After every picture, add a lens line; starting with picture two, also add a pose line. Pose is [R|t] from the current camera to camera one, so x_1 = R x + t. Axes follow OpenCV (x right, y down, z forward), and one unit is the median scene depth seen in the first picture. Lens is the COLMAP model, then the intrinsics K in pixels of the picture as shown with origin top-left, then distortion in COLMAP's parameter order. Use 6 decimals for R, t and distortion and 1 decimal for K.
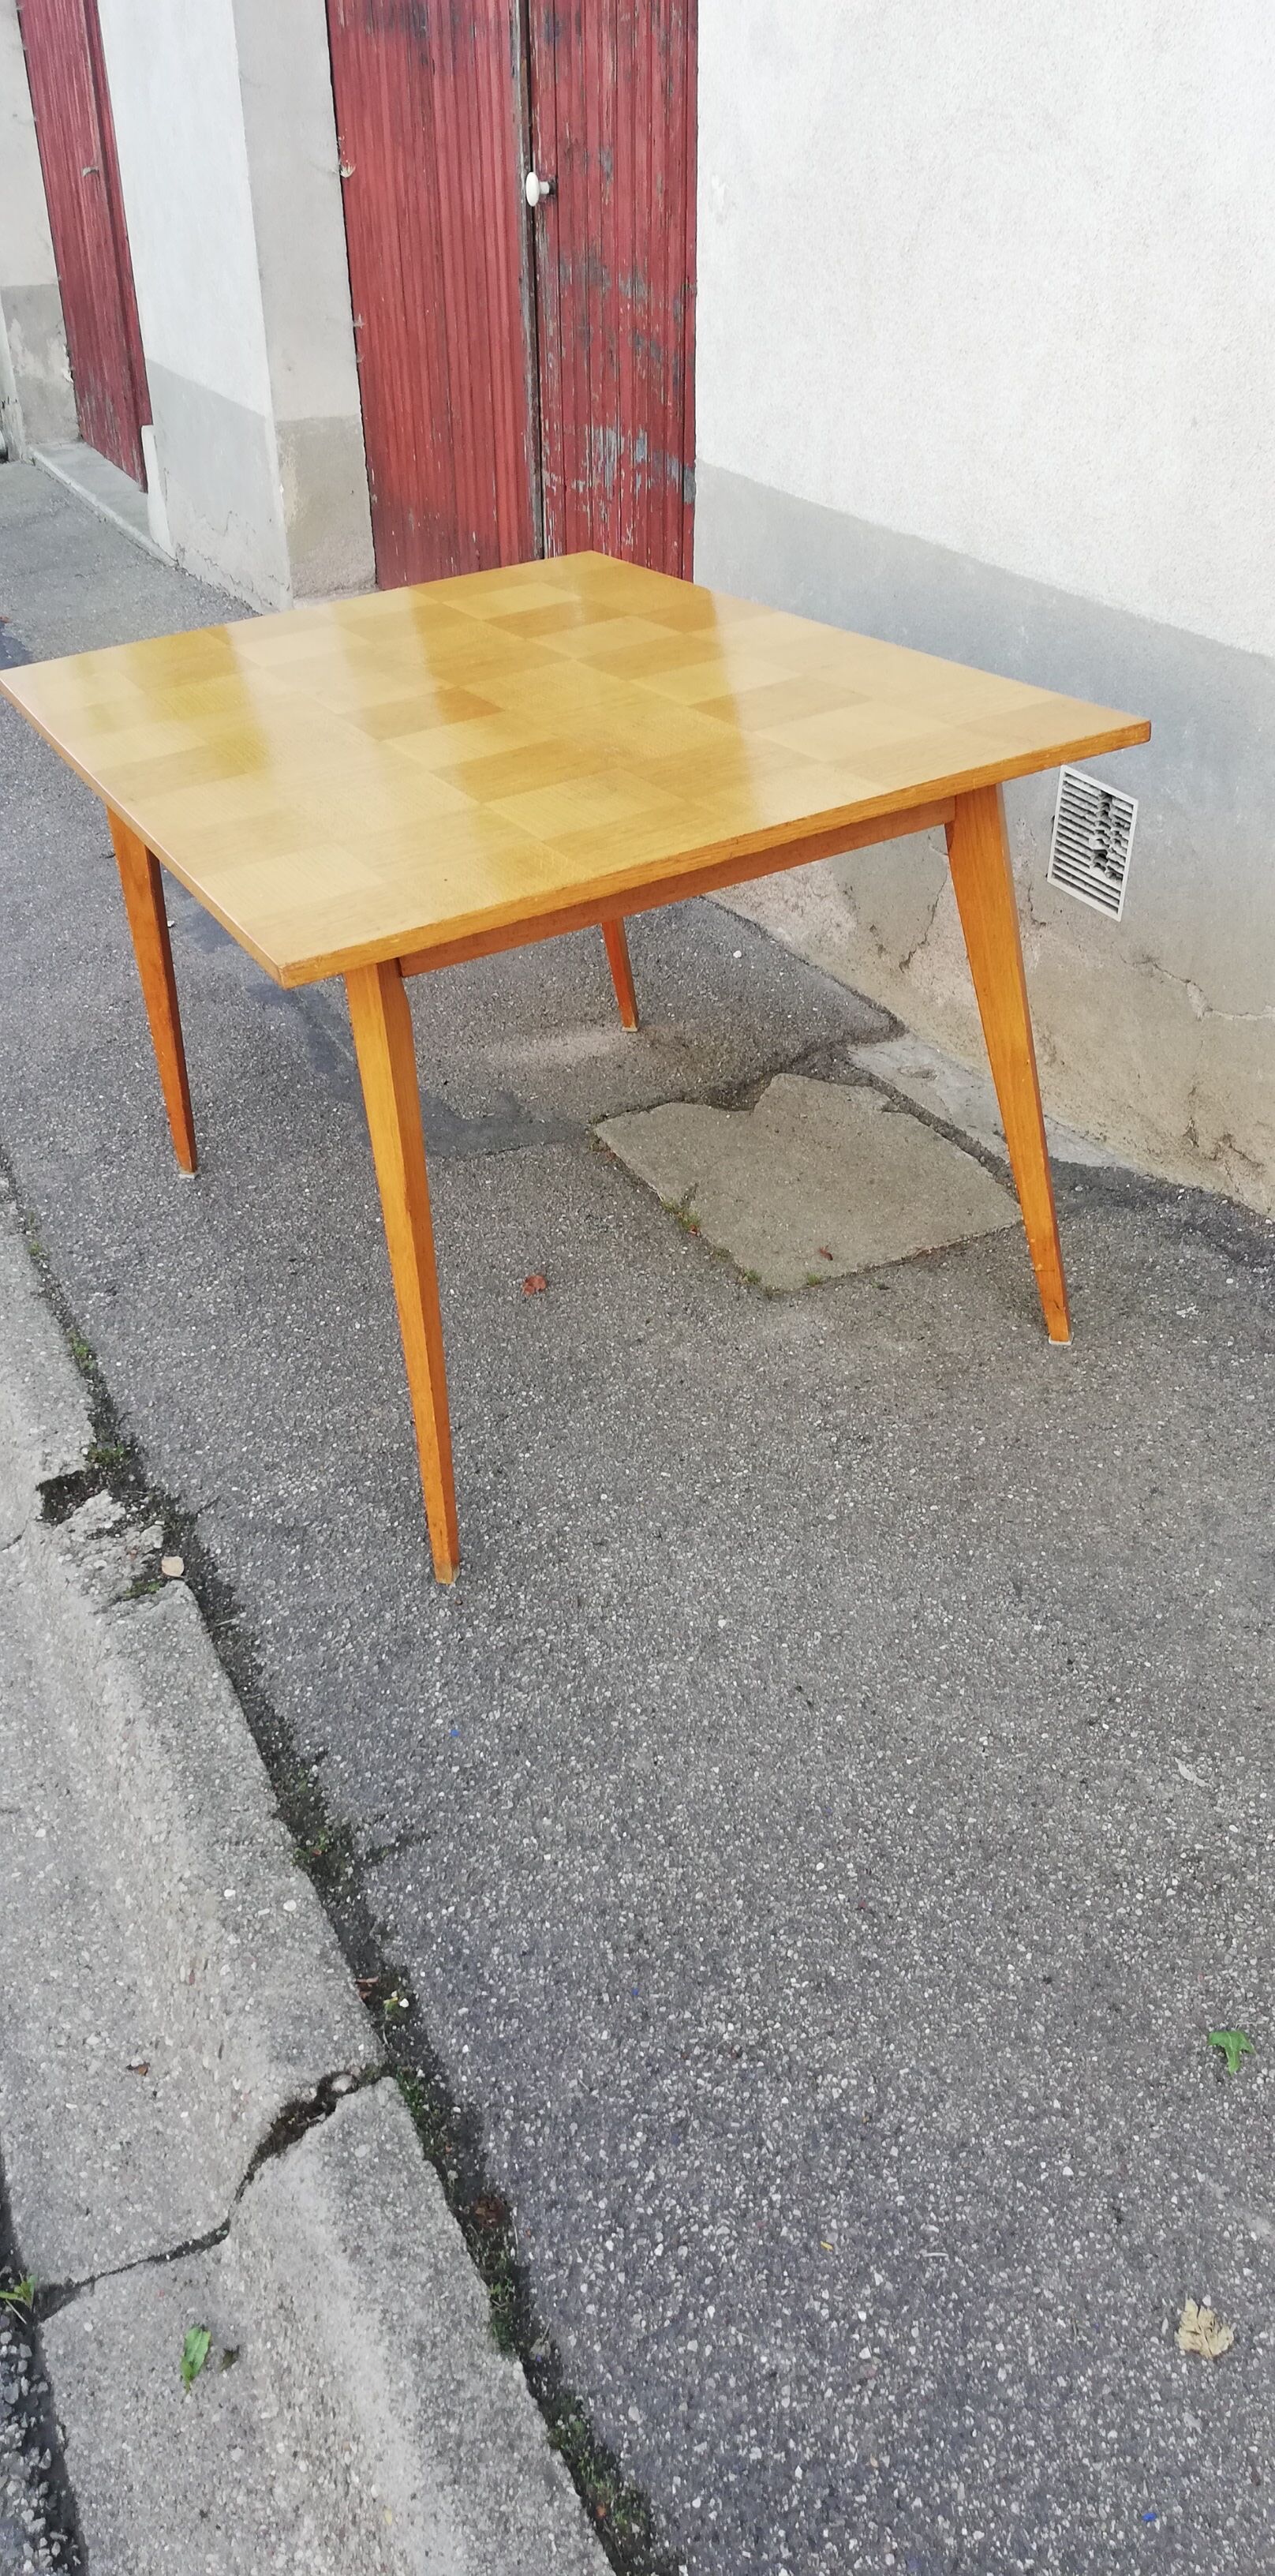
lens RADIAL K [[1927.5, 0, 638.3], [0, 1927.5, 1283.8], [0, 0, 1]] dist [0.078416, -0.113772]
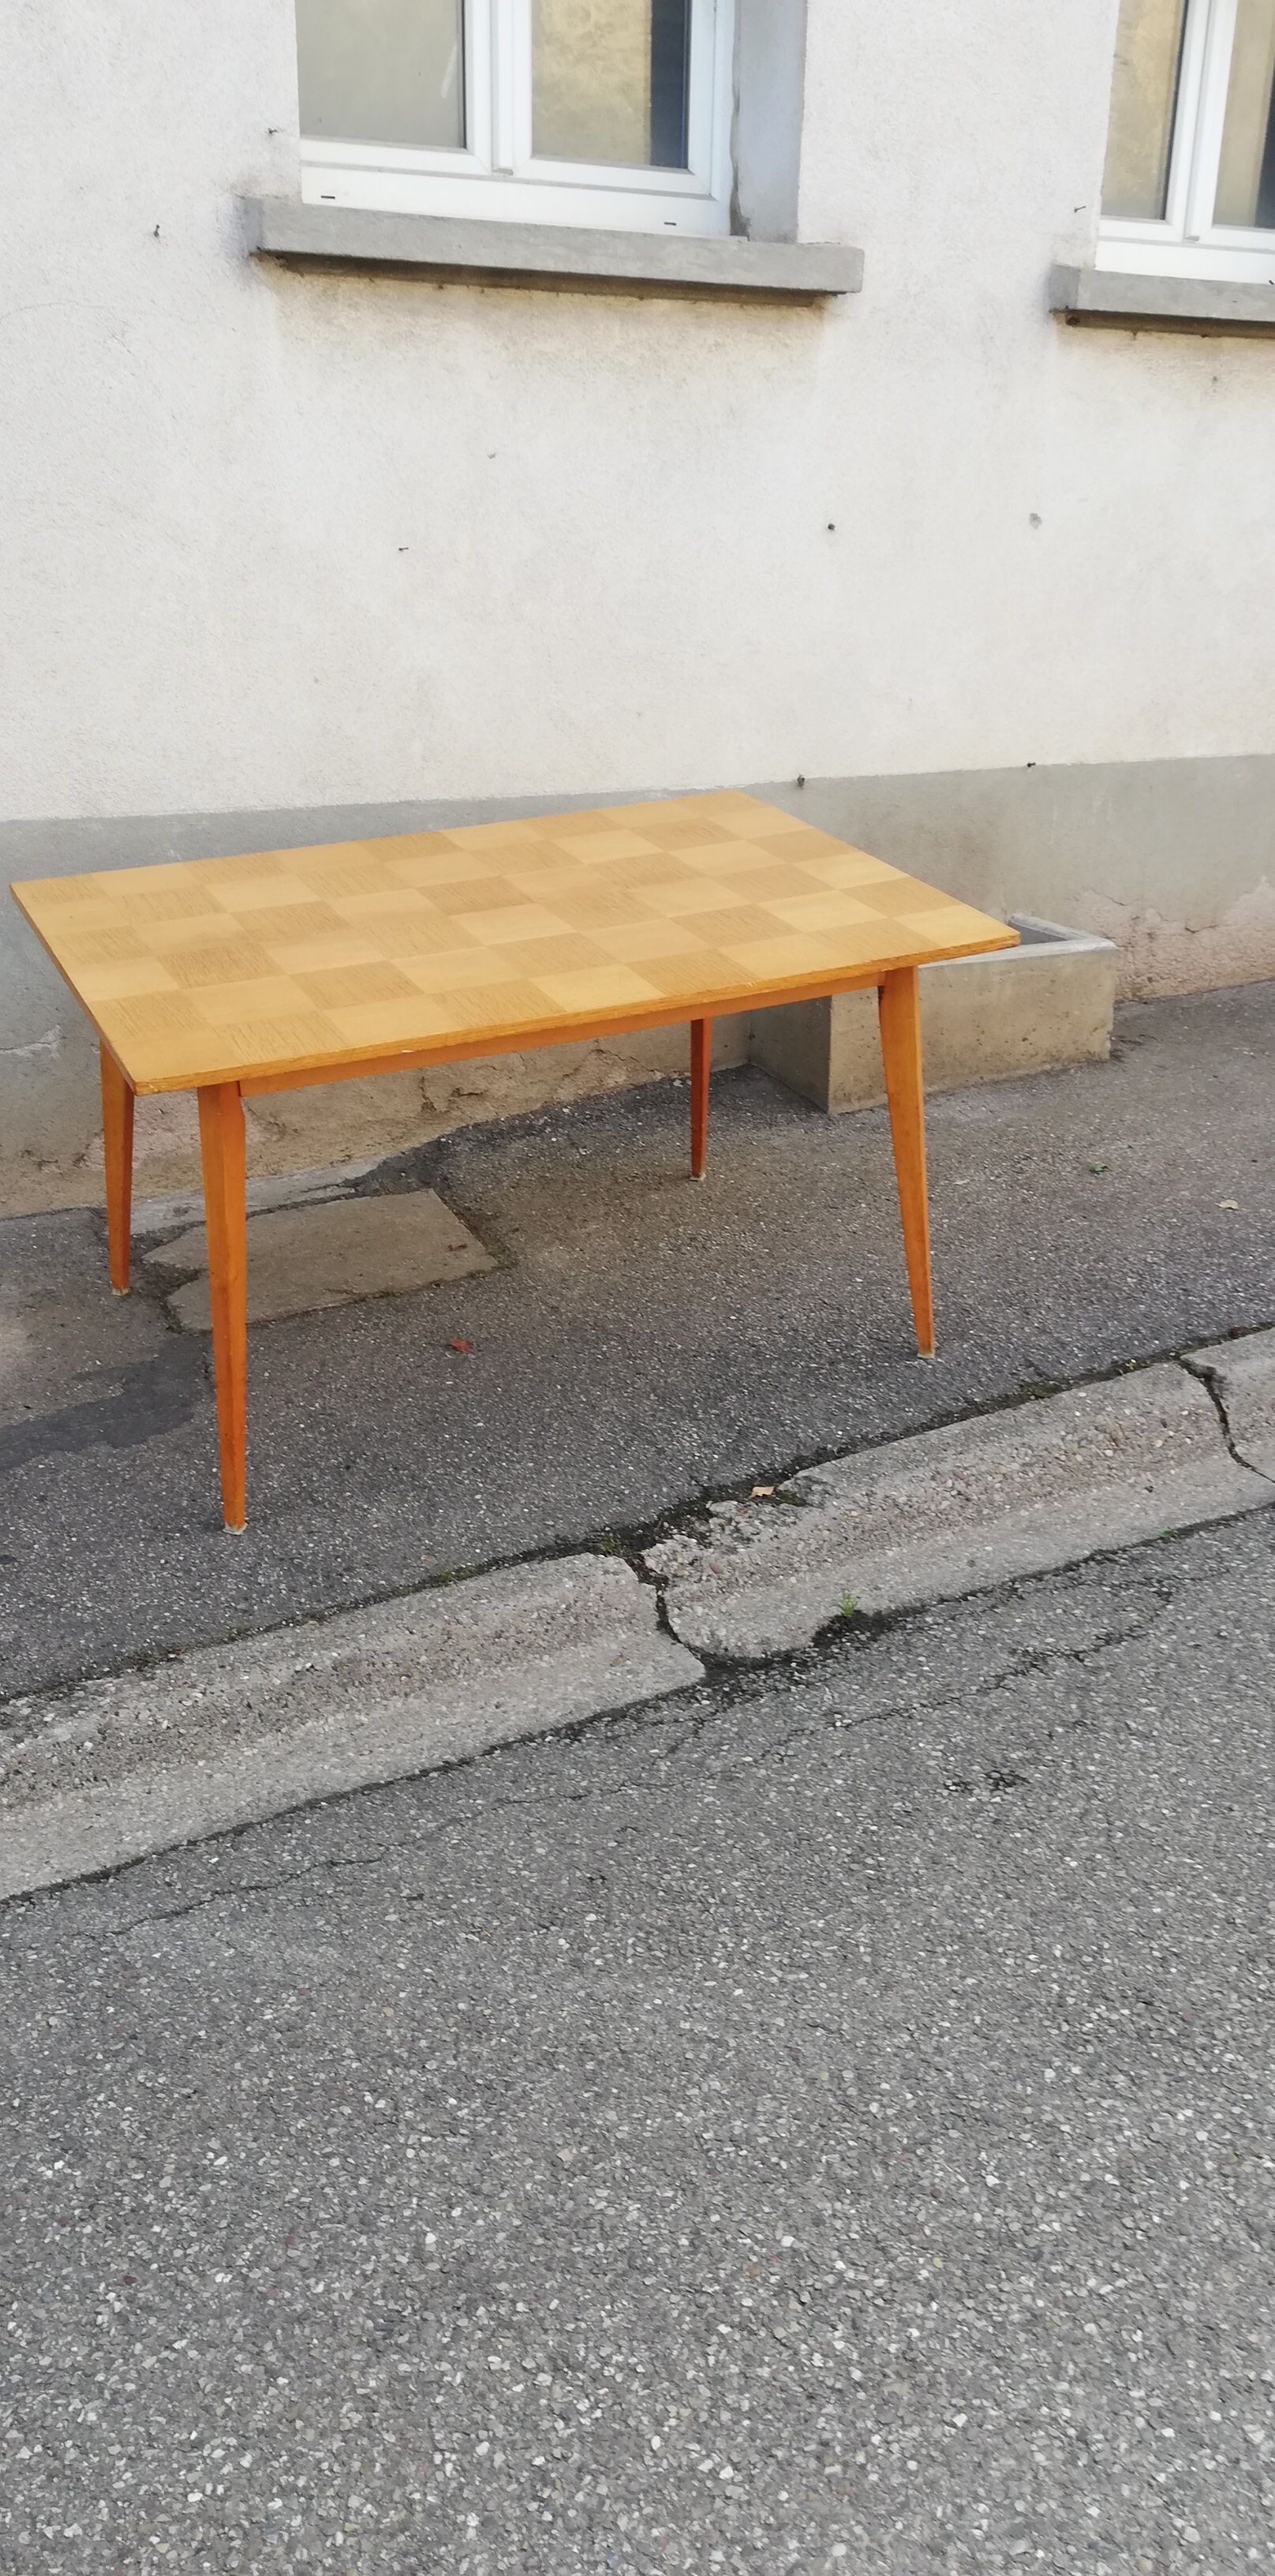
lens RADIAL K [[1944.9, 0, 629.5], [0, 1944.9, 1272.3], [0, 0, 1]] dist [0.086151, -0.129666]
pose [[-0.007819, -0.366177, 0.930512, -1.314535], [0.522569, 0.791871, 0.316010, -0.410503], [-0.852561, 0.488727, 0.185161, 0.687064]]
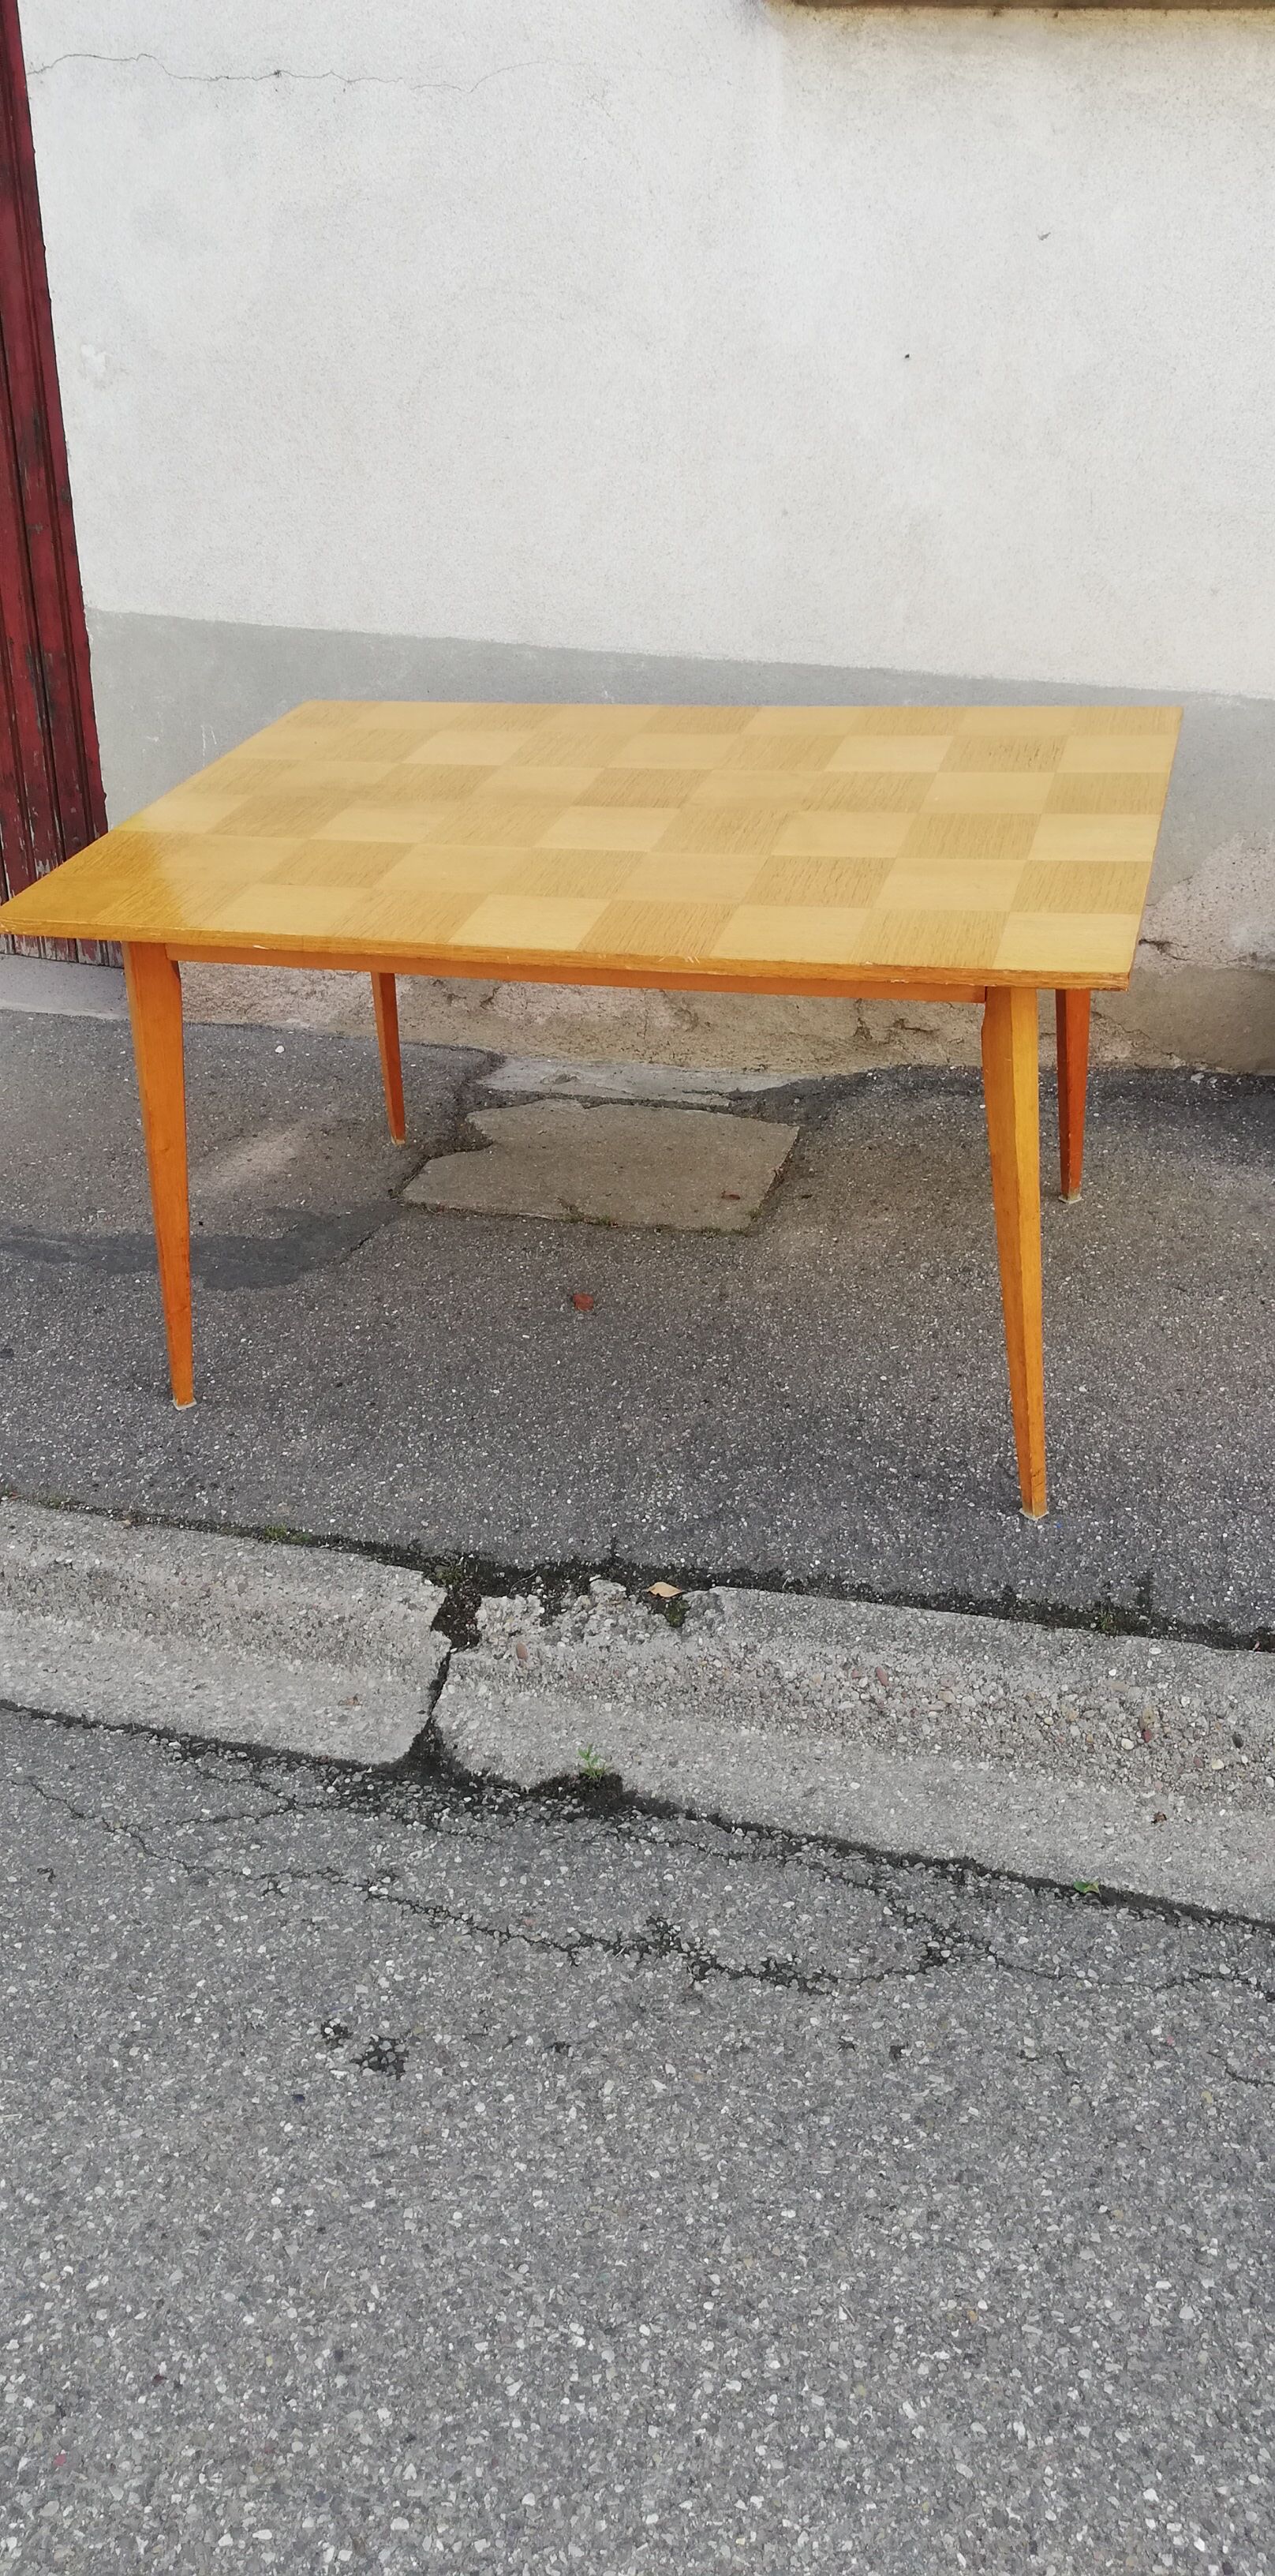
lens RADIAL K [[1927.5, 0, 638.3], [0, 1927.5, 1283.8], [0, 0, 1]] dist [0.078416, -0.113772]
pose [[0.654844, -0.336670, 0.676633, -0.834960], [0.383821, 0.919394, 0.085998, -0.098229], [-0.651045, 0.203390, 0.731281, 0.175086]]
